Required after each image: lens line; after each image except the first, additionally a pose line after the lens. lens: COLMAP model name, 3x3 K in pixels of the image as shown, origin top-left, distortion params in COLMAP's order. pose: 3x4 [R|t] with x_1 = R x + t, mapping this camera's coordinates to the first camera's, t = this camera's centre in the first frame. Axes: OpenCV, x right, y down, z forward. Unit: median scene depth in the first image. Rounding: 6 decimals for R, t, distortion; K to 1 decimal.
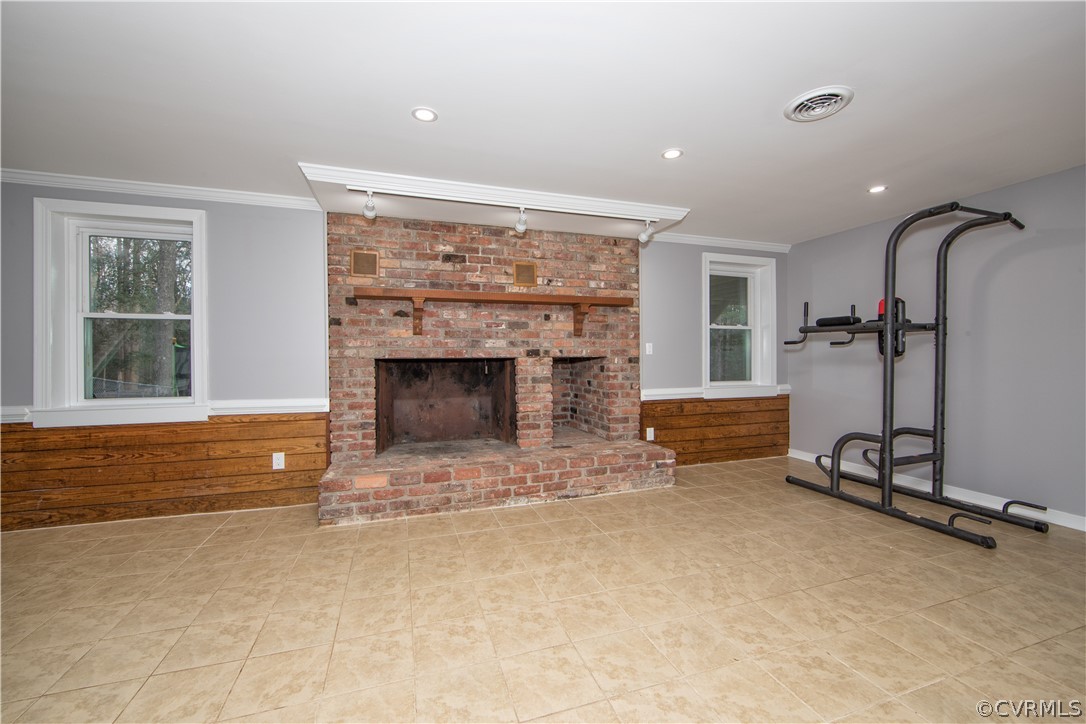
lens RADIAL K [[436.4, 0, 540.5], [0, 436.4, 362.8], [0, 0, 1]] dist [-0.015250, 0.002277]
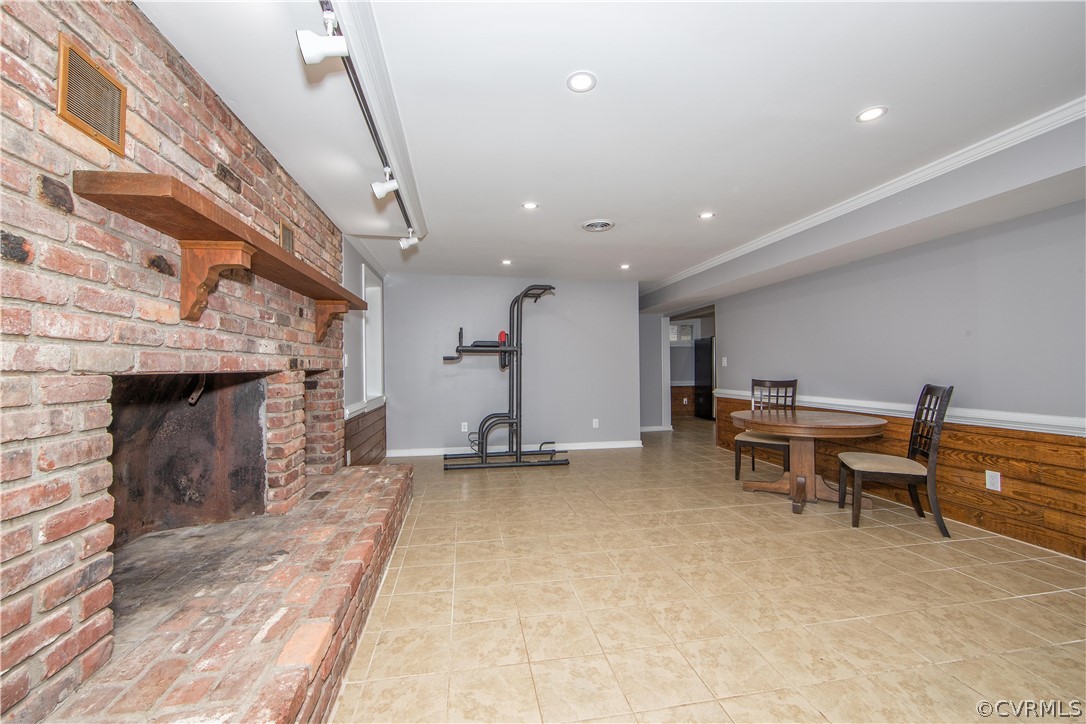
lens RADIAL K [[436.4, 0, 542.6], [0, 436.4, 358.3], [0, 0, 1]] dist [-0.015250, 0.002277]
pose [[0.112803, 0.025118, 0.993300, -0.699229], [0.014981, 0.999524, -0.026977, -0.008815], [-0.993504, 0.017924, 0.112373, 0.615671]]
